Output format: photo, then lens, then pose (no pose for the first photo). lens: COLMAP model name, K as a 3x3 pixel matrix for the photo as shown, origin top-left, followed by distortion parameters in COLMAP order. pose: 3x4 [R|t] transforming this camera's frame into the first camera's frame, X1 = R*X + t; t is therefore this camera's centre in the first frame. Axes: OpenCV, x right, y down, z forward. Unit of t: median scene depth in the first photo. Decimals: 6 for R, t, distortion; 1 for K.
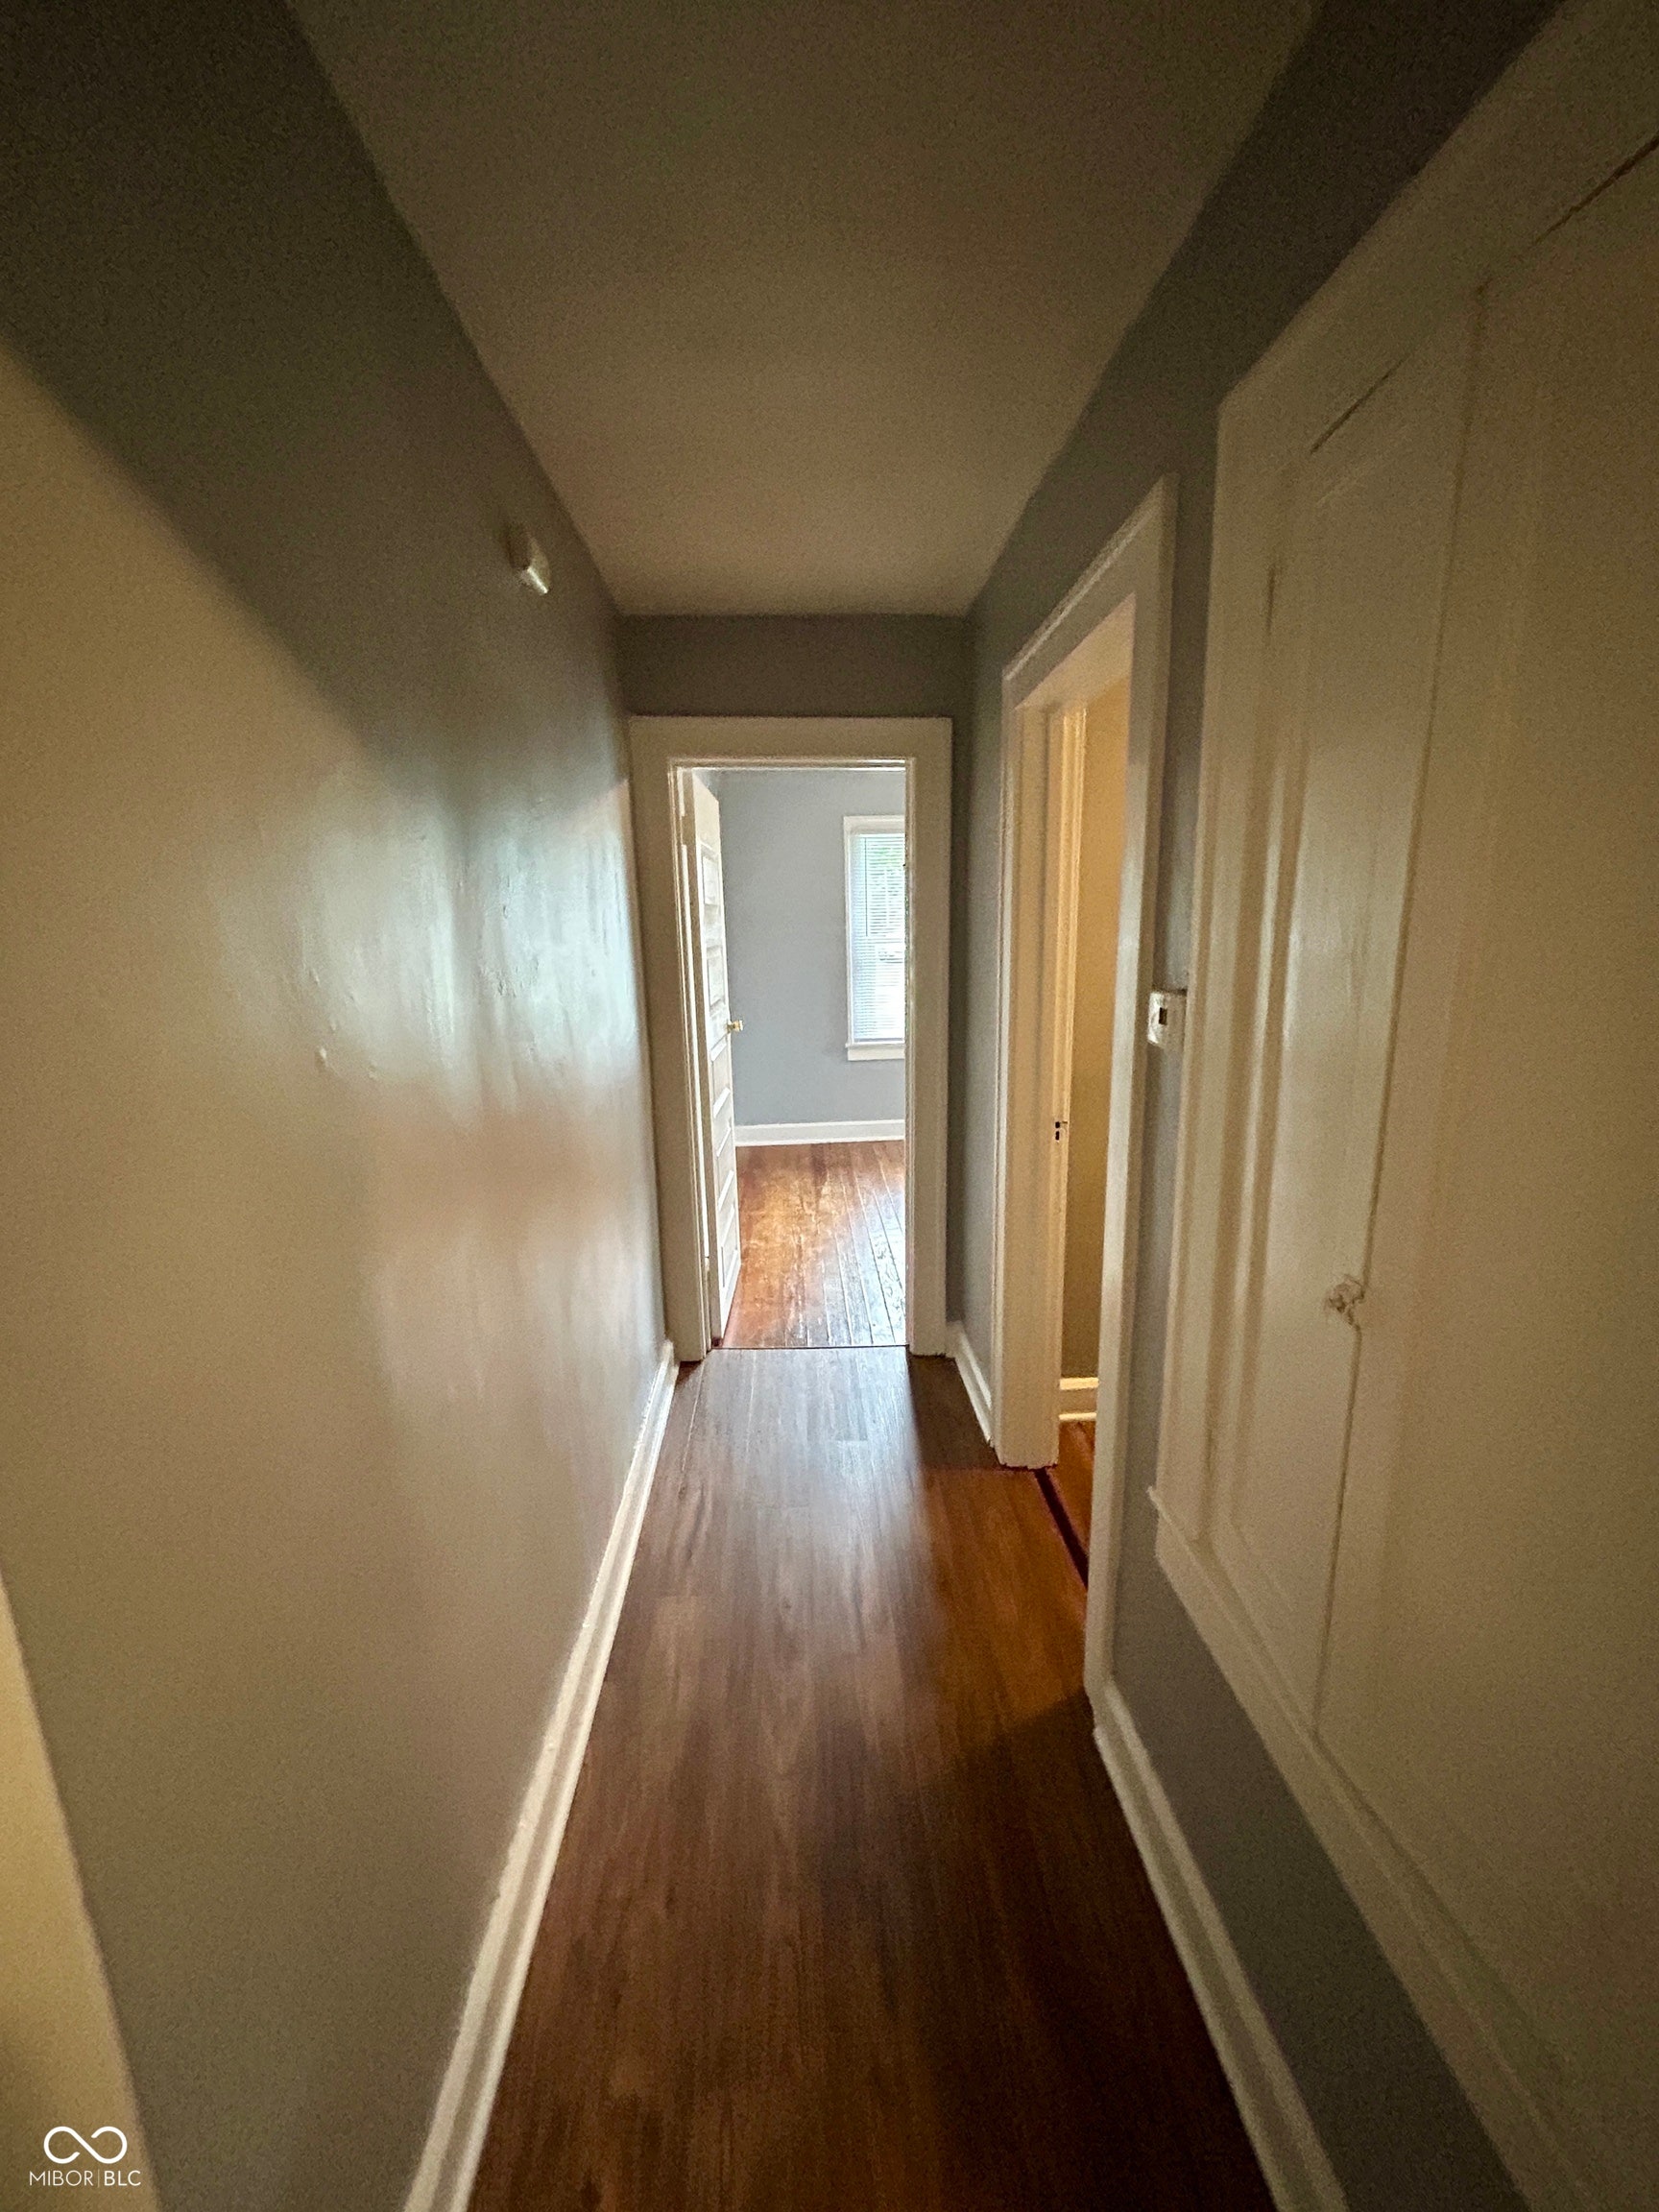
lens RADIAL K [[892.8, 0, 829.5], [0, 892.8, 1106.0], [0, 0, 1]] dist [-0.003236, 0.000066]
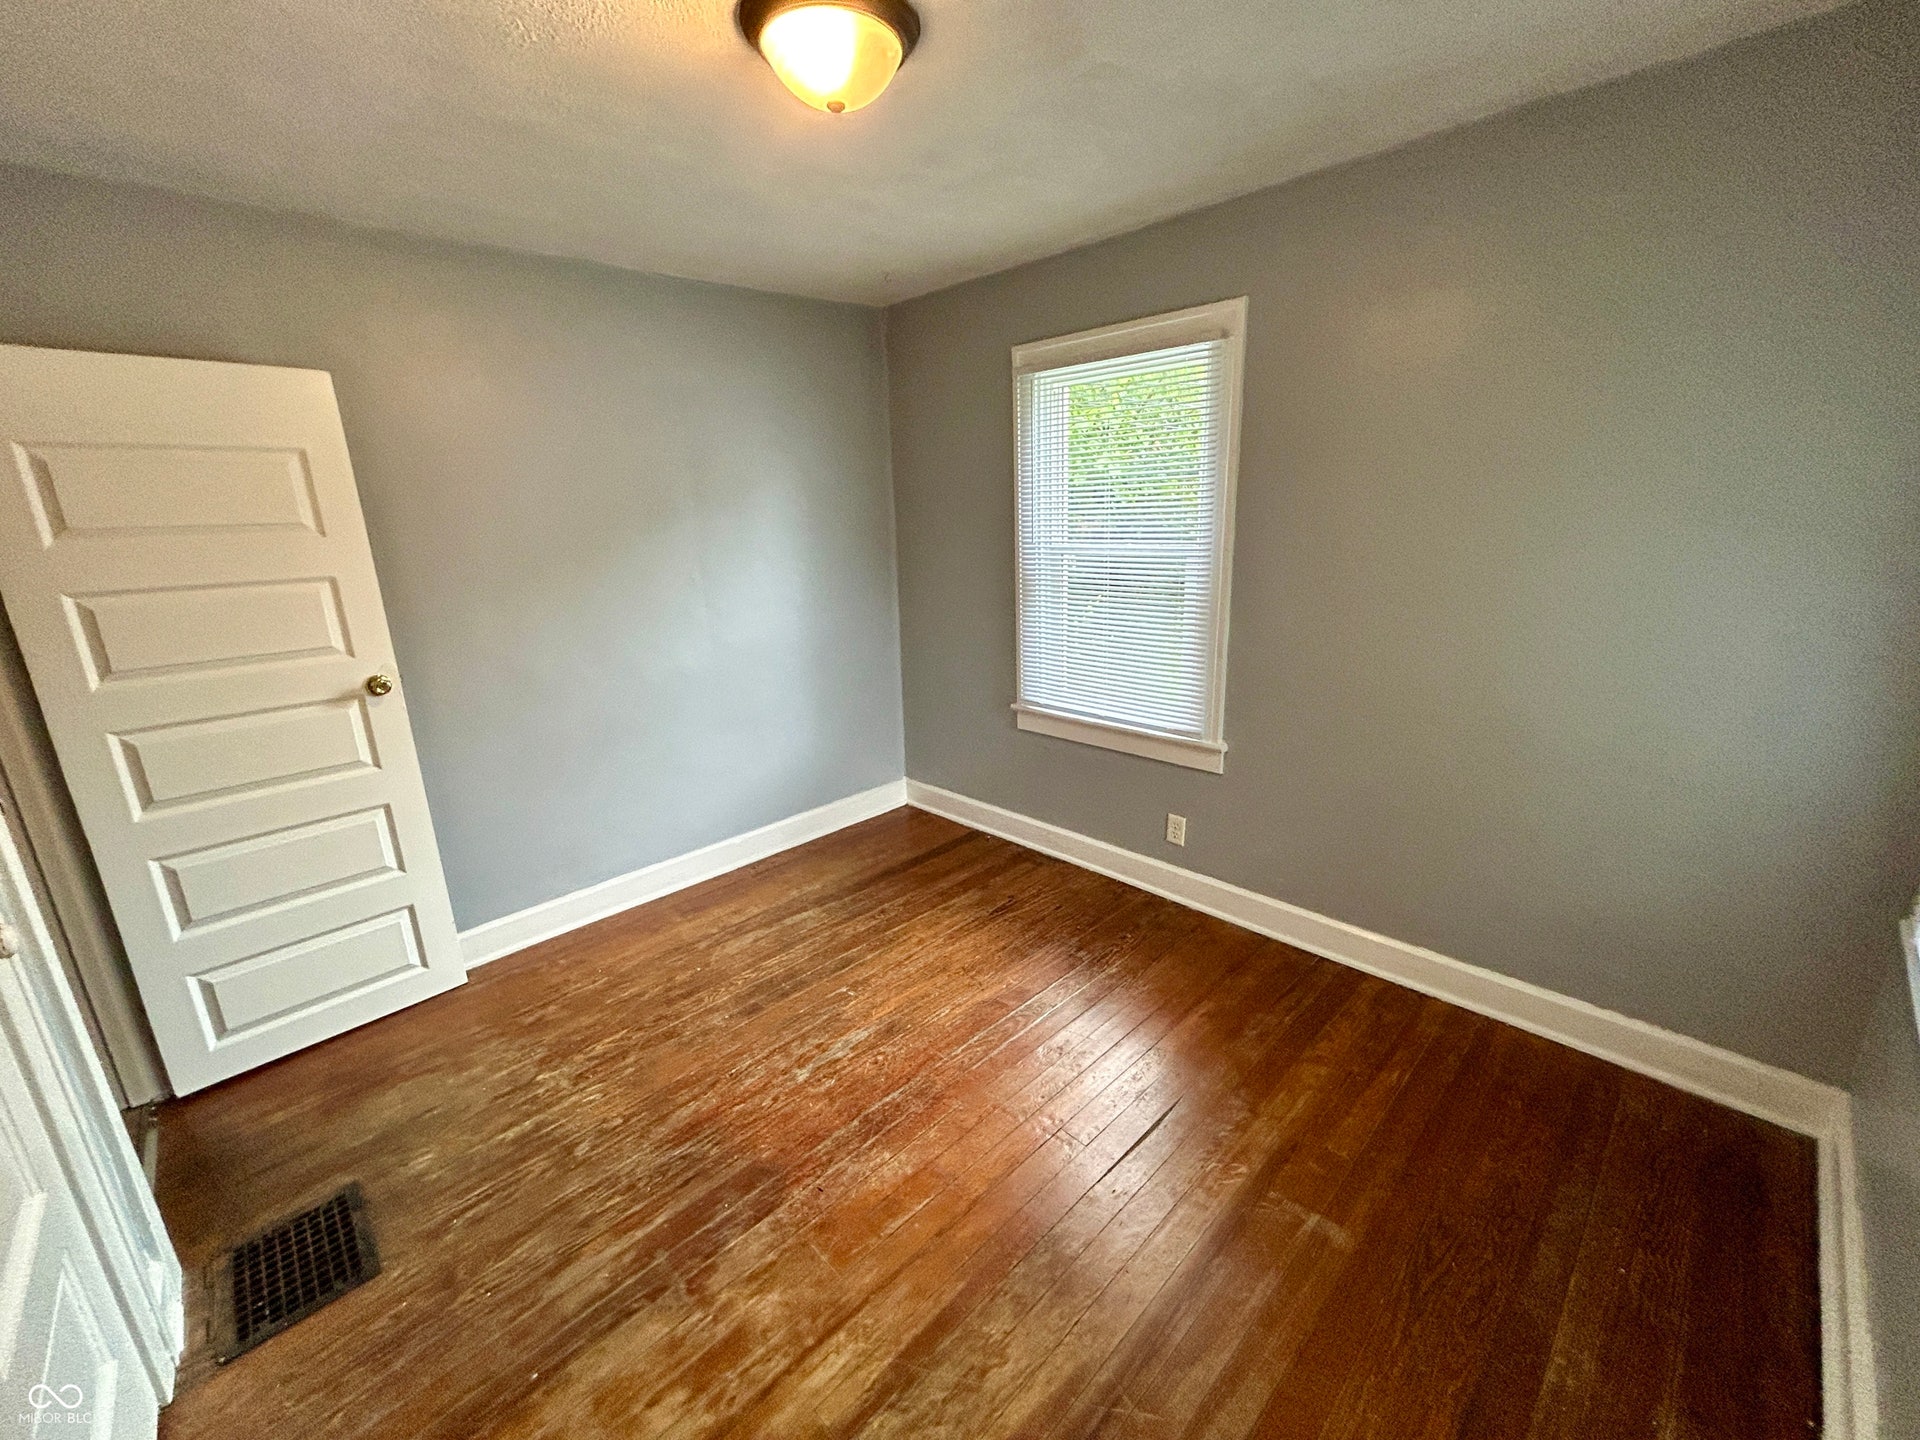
lens RADIAL K [[774.9, 0, 958.3], [0, 774.9, 718.0], [0, 0, 1]] dist [-0.003236, 0.000066]
pose [[0.655319, 0.198267, -0.728867, 0.491770], [-0.134952, 0.980143, 0.145284, -0.163814], [0.743199, 0.003154, 0.669063, 0.686446]]
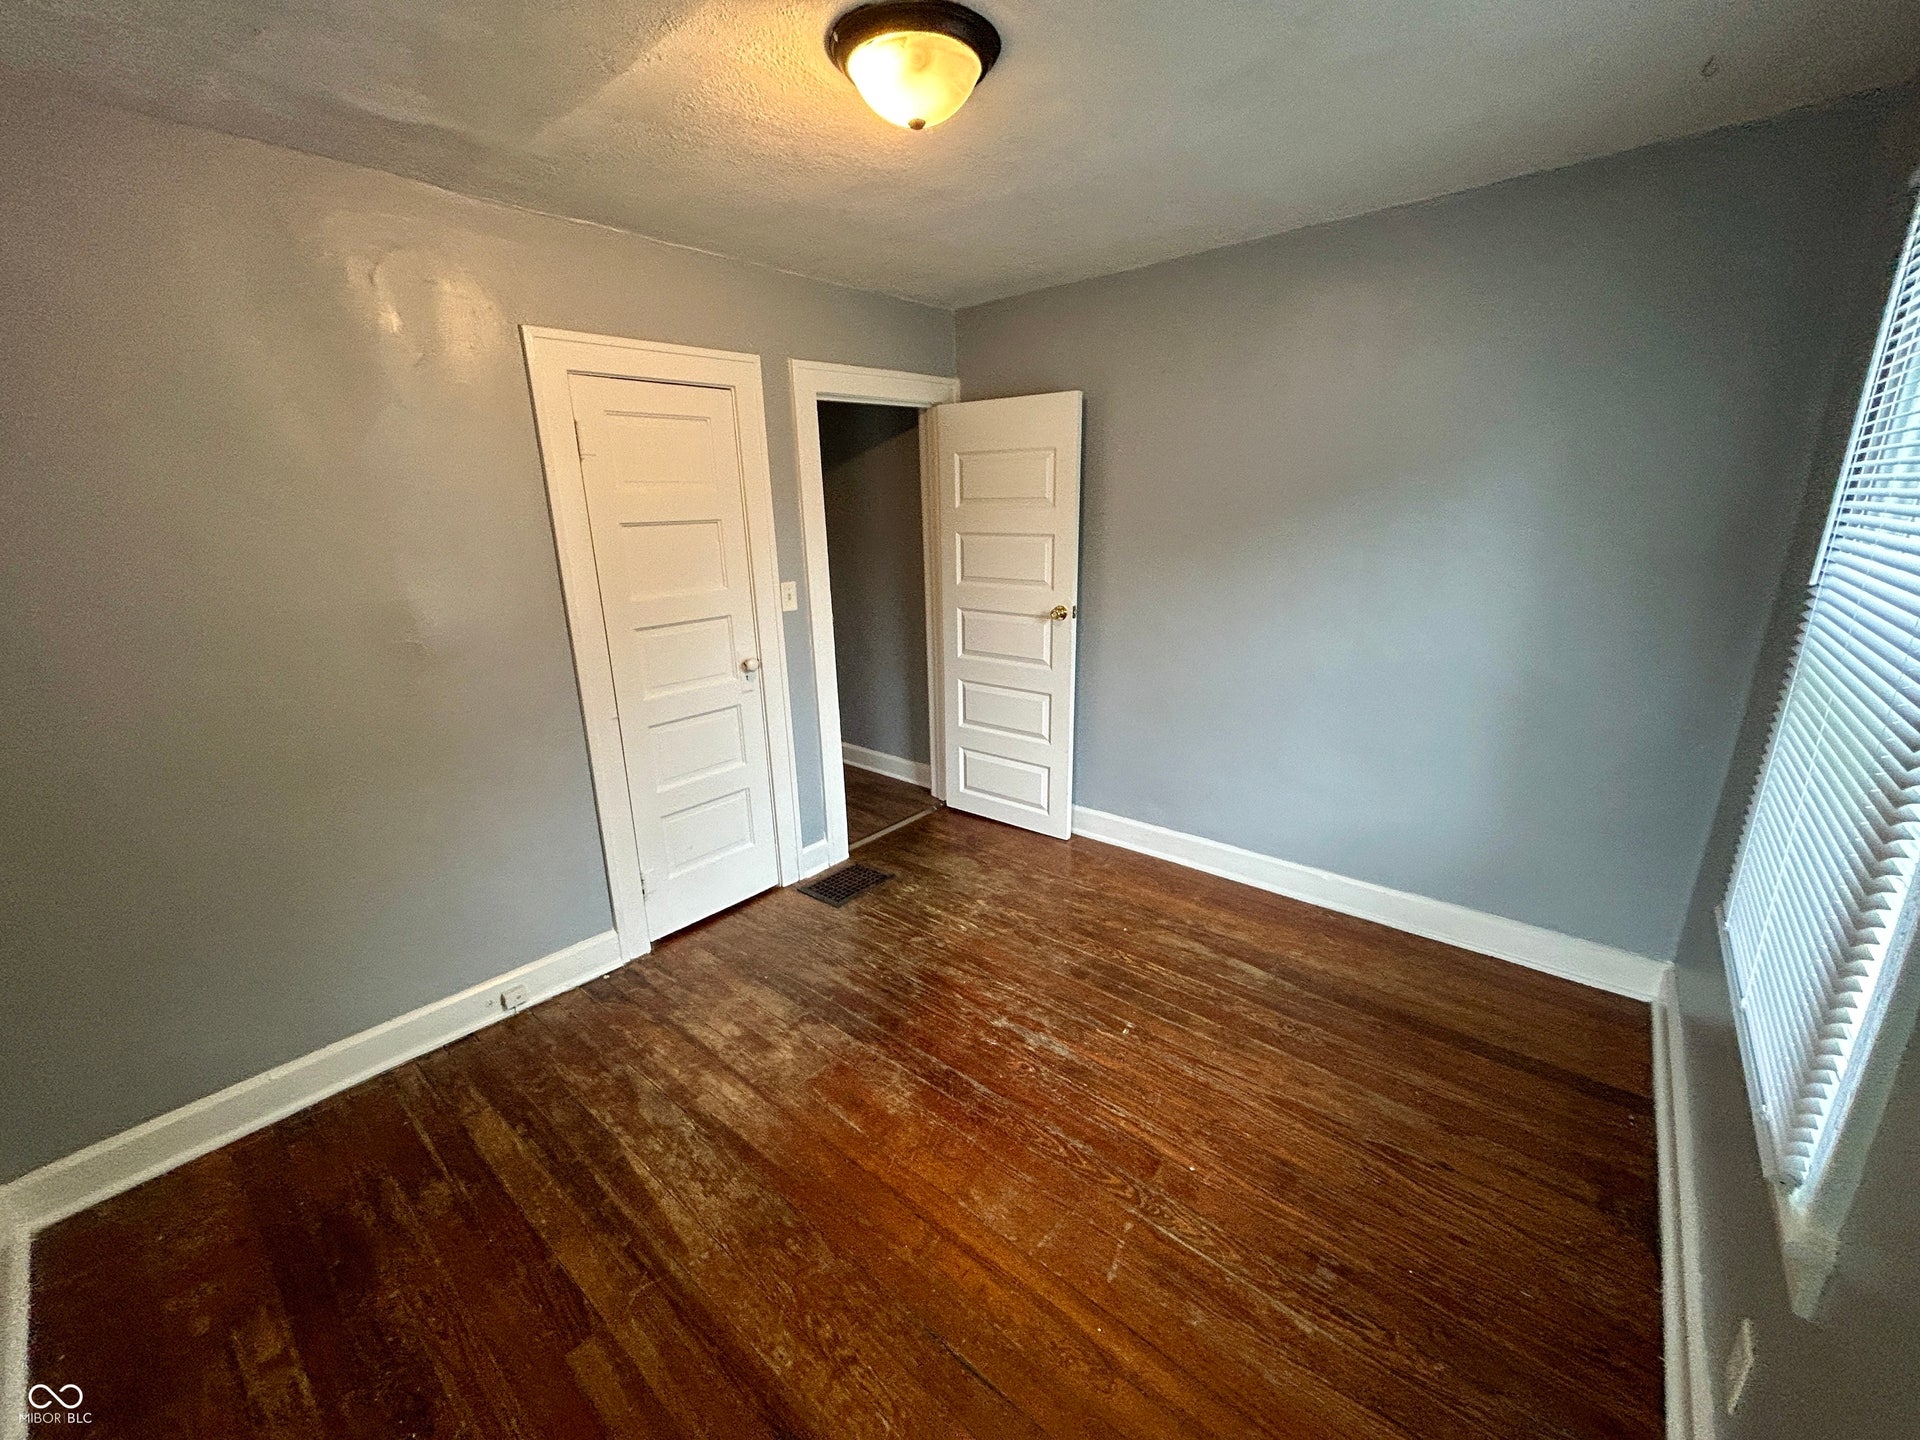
lens RADIAL K [[774.9, 0, 958.3], [0, 774.9, 718.0], [0, 0, 1]] dist [-0.003236, 0.000066]
pose [[-0.691748, 0.230323, -0.684424, 0.455694], [-0.115659, 0.900202, 0.419833, -0.257647], [0.712817, 0.369579, -0.596074, 1.114183]]
